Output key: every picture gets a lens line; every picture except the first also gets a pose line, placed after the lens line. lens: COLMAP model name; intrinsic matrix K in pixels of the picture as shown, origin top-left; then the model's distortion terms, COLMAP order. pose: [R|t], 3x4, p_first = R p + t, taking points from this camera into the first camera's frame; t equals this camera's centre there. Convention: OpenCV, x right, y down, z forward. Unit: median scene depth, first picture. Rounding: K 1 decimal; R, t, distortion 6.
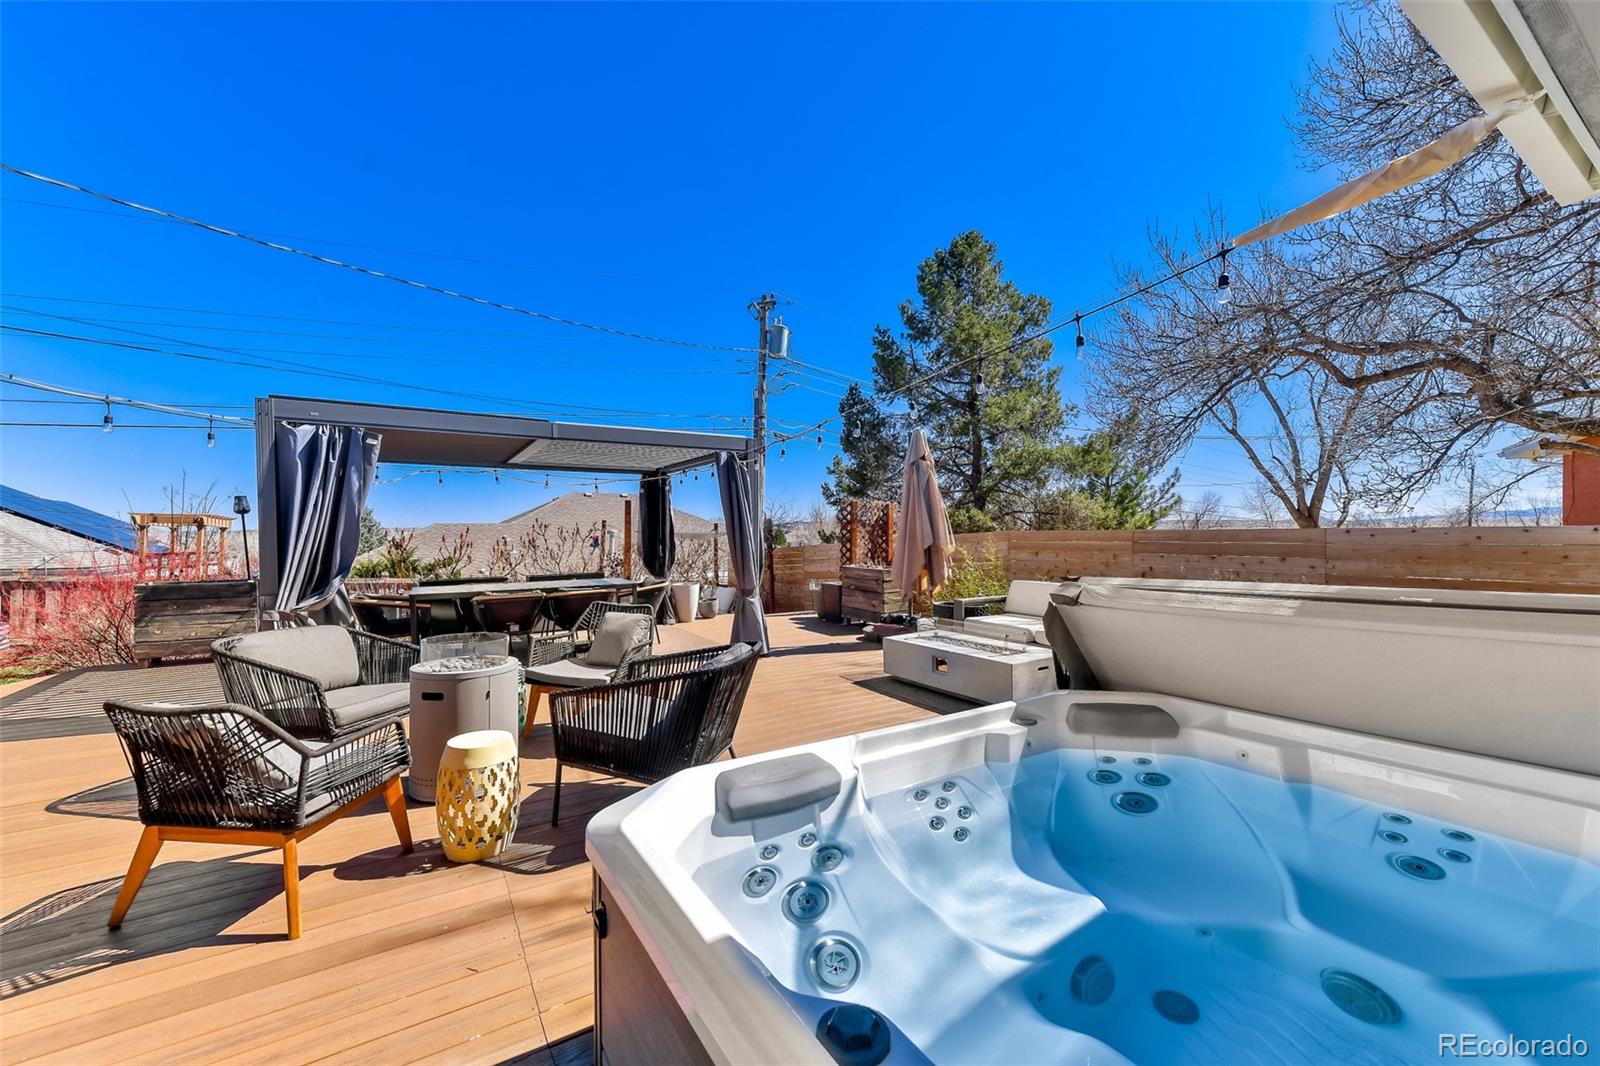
lens RADIAL K [[632.6, 0, 800.0], [0, 632.6, 533.0], [0, 0, 1]] dist [0.002081, 0.000298]
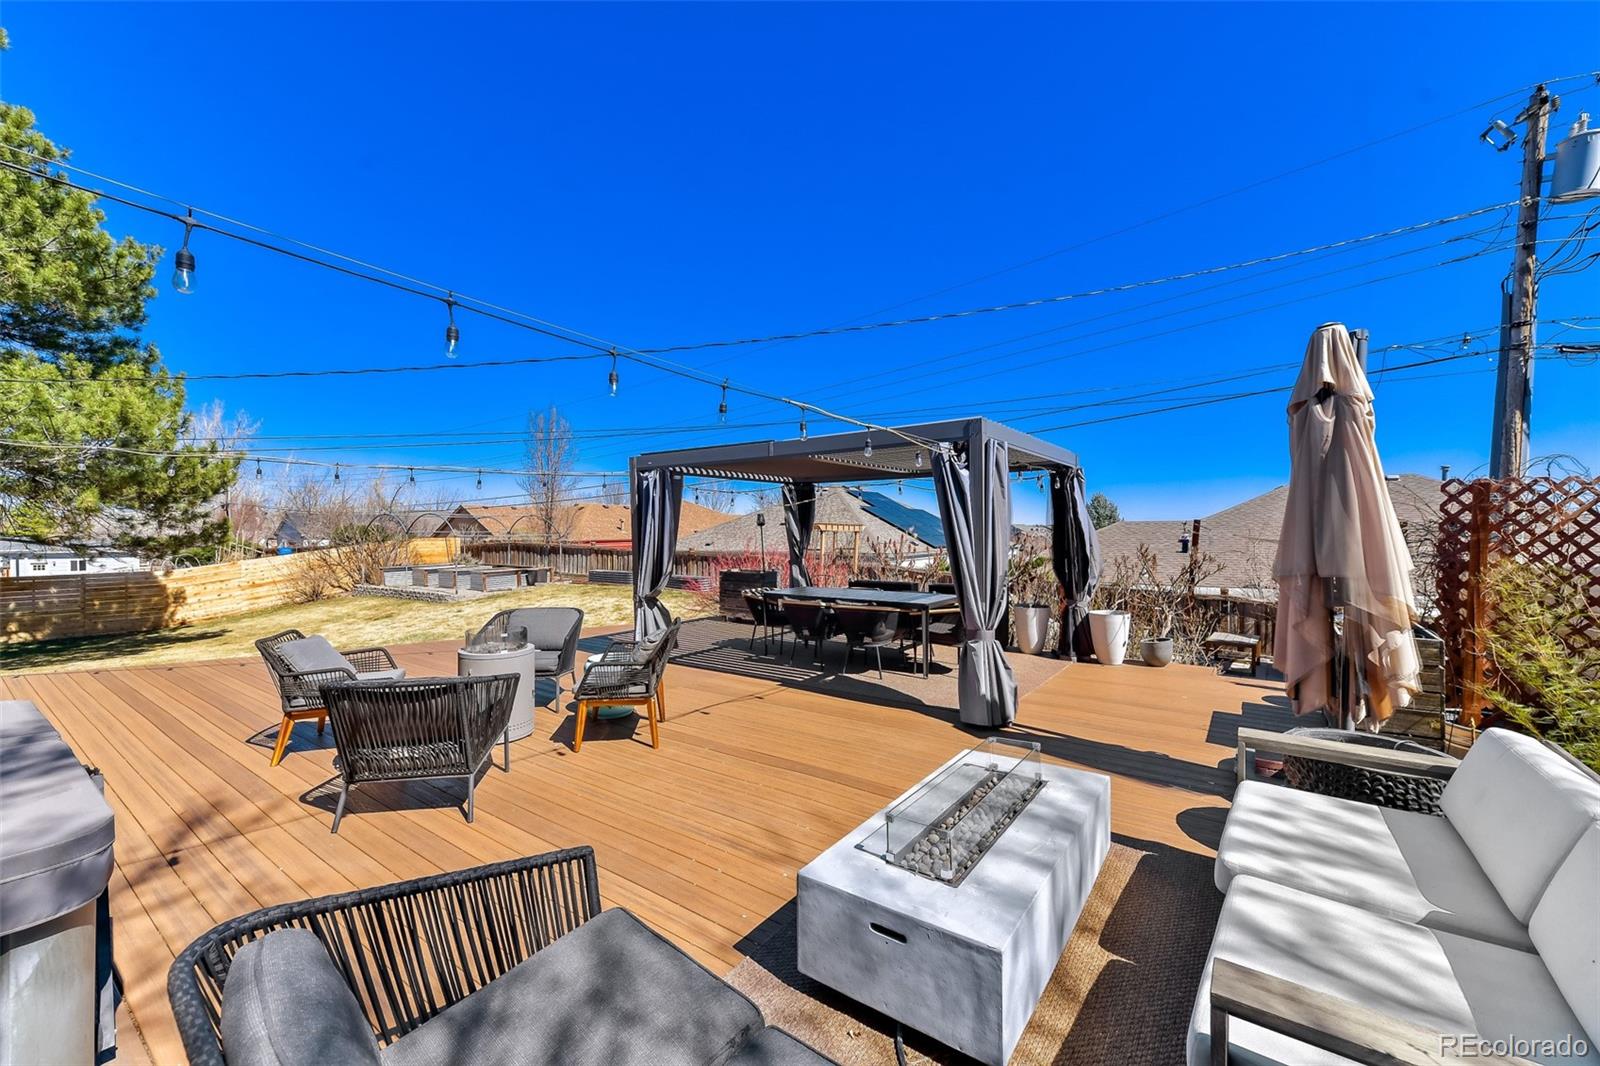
lens RADIAL K [[618.7, 0, 796.6], [0, 618.7, 534.9], [0, 0, 1]] dist [0.000663, -0.000061]
pose [[0.381847, 0.011413, -0.924155, 0.203627], [0.002371, 0.999908, 0.013328, -0.012306], [0.924222, -0.007281, 0.381785, 0.230341]]
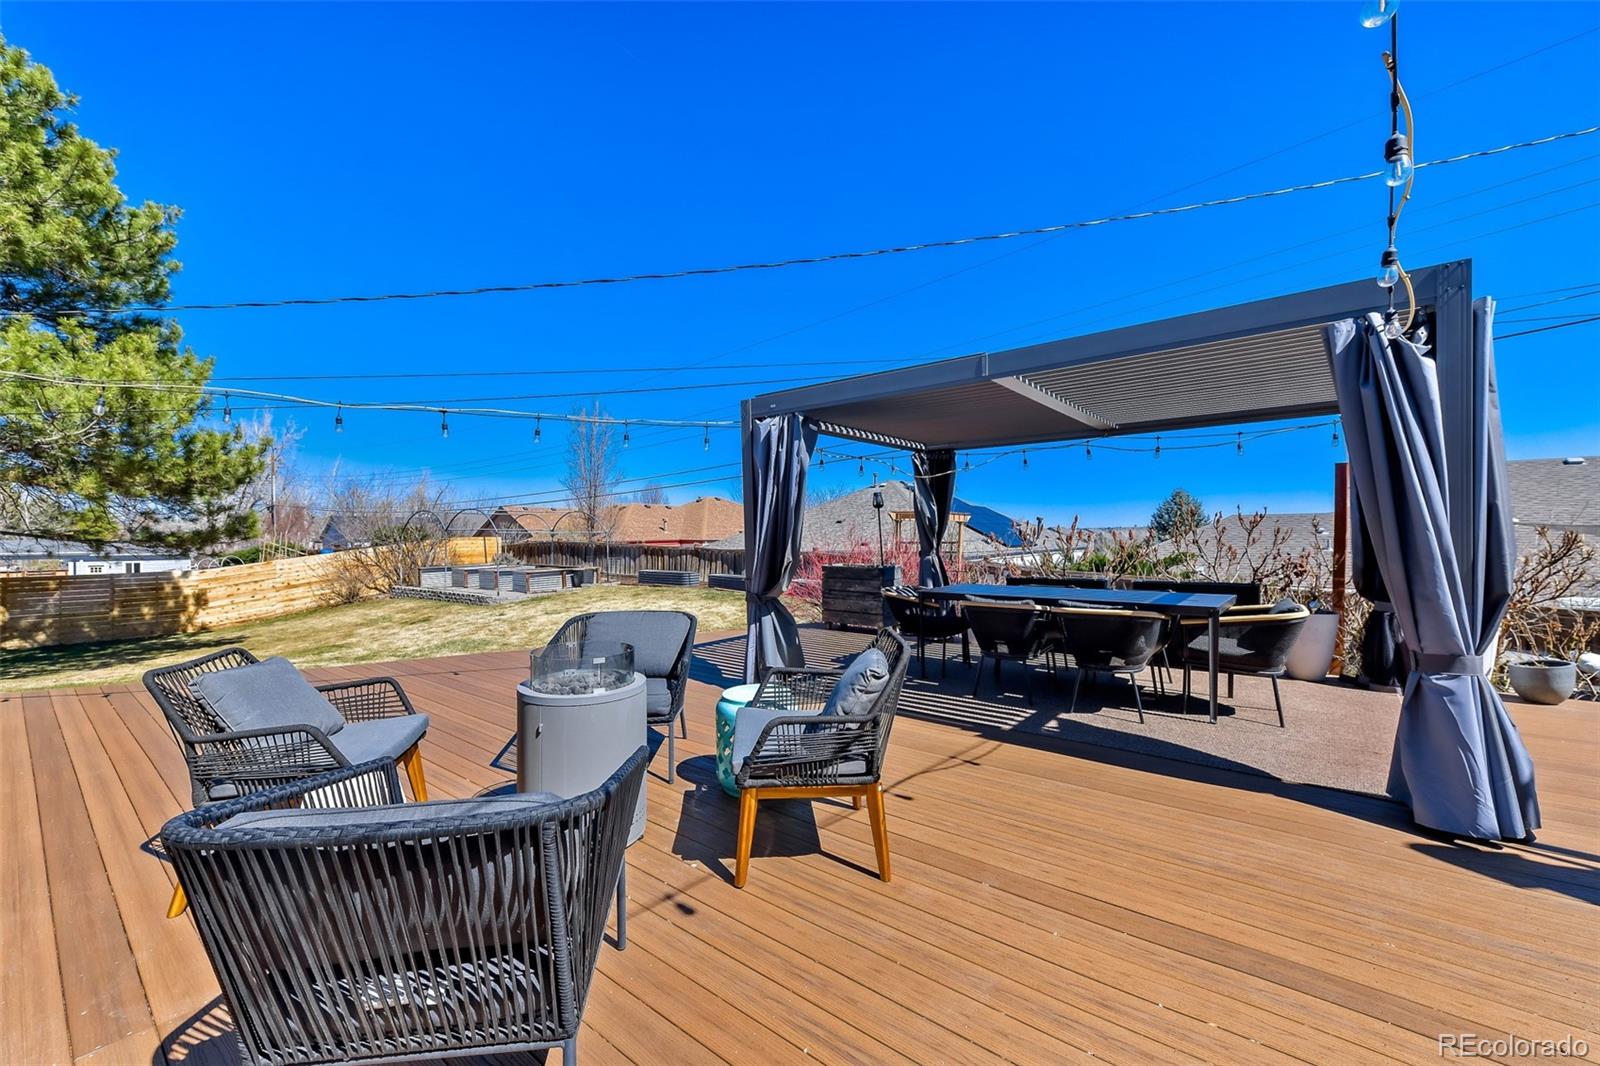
lens RADIAL K [[632.6, 0, 800.0], [0, 632.6, 533.0], [0, 0, 1]] dist [0.002081, 0.000298]
pose [[0.330951, 0.003676, -0.943641, 0.067054], [0.005708, 0.999966, 0.005897, 0.003214], [0.943631, -0.007338, 0.330919, 0.210841]]
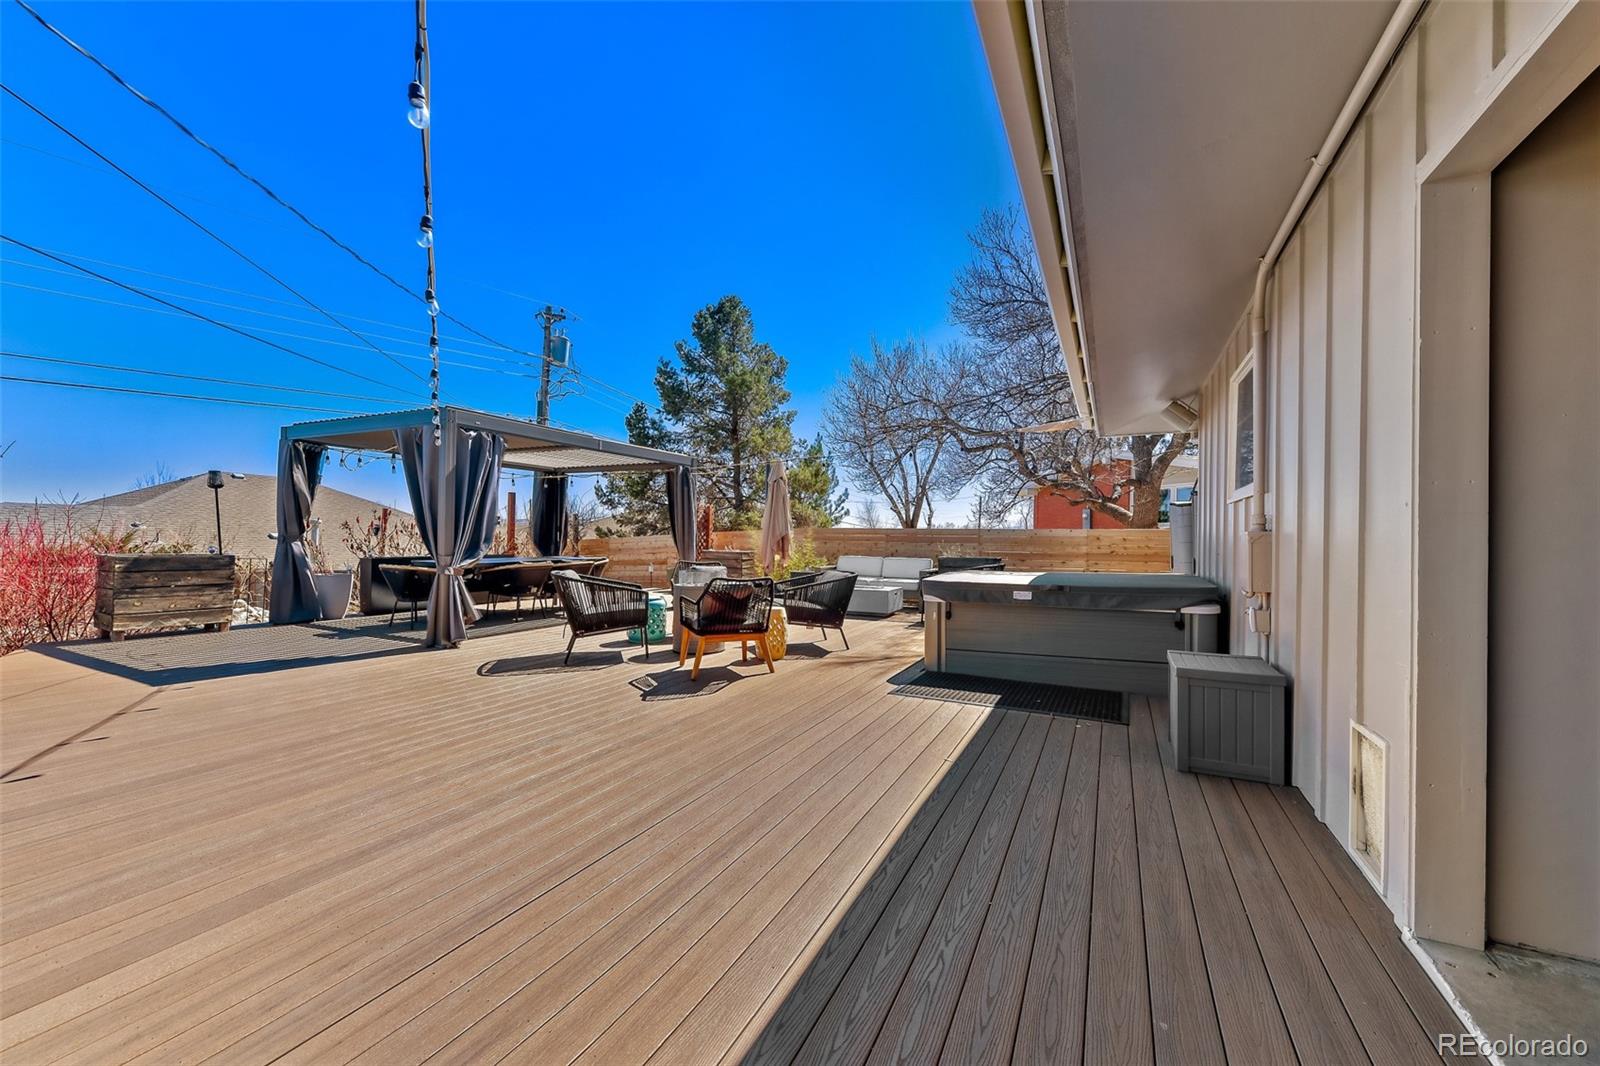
lens RADIAL K [[618.7, 0, 796.6], [0, 618.7, 534.9], [0, 0, 1]] dist [0.000663, -0.000061]
pose [[0.856371, 0.021782, 0.515901, -0.261381], [-0.021180, 0.999751, -0.007054, 0.013968], [-0.515926, -0.004886, 0.856619, -0.145966]]
